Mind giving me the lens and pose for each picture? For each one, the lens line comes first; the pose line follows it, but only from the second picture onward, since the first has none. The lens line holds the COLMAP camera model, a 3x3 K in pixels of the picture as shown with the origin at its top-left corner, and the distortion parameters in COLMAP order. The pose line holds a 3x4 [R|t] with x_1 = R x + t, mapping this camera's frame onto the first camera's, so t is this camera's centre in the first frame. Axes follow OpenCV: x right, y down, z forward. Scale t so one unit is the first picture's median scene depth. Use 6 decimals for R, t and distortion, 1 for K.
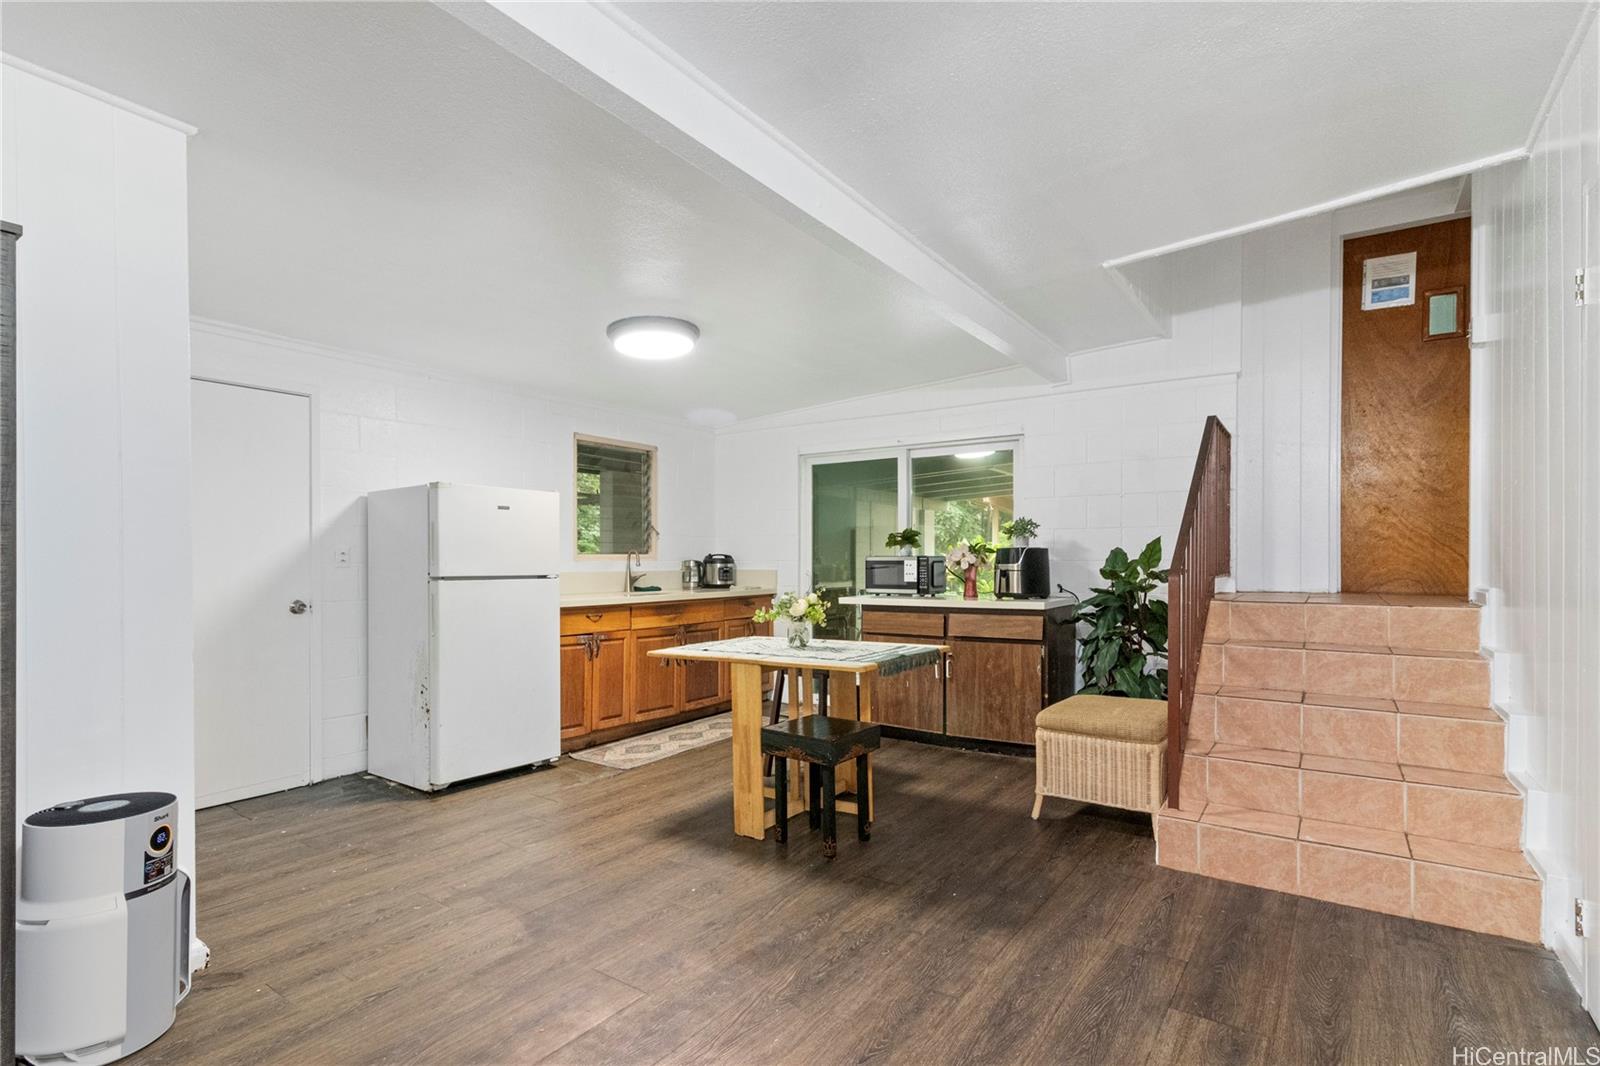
lens RADIAL K [[774.3, 0, 800.0], [0, 774.3, 533.0], [0, 0, 1]] dist [-0.000213, 0.000014]
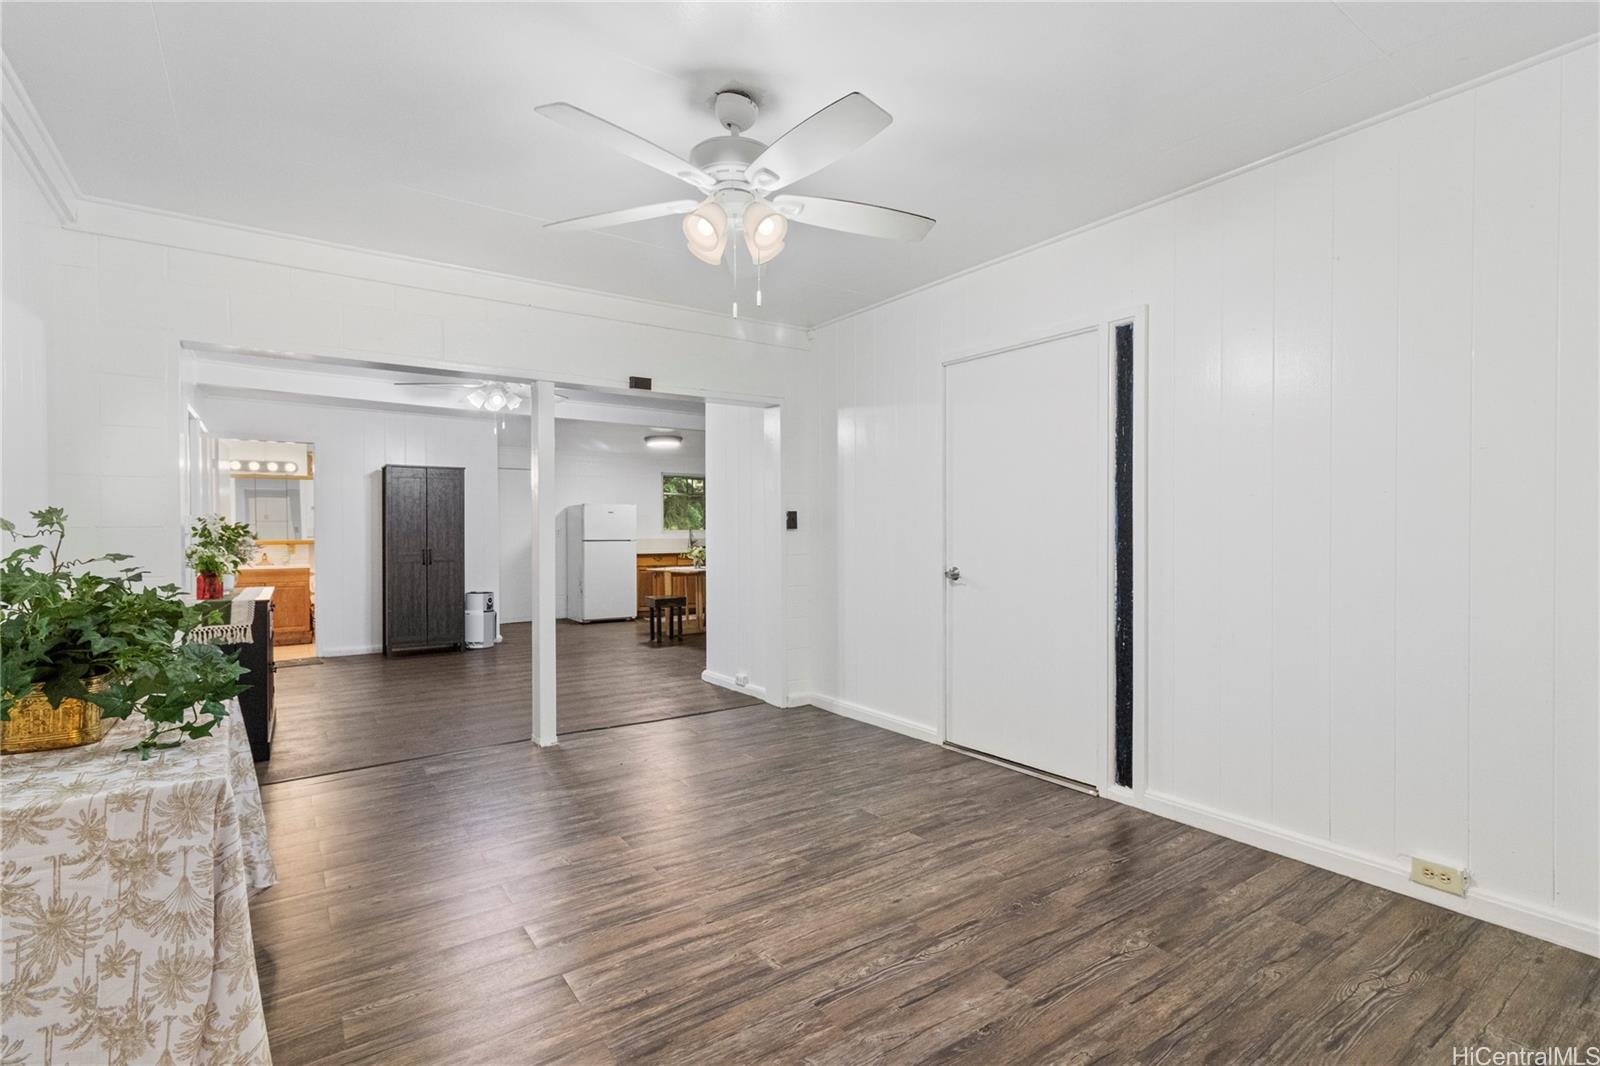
lens RADIAL K [[738.1, 0, 800.0], [0, 738.1, 533.0], [0, 0, 1]] dist [0.000027, -0.000017]
pose [[0.945785, 0.002922, -0.324780, 0.918025], [0.014104, 0.998647, 0.050055, -0.076094], [0.324487, -0.051922, 0.944464, -0.990147]]
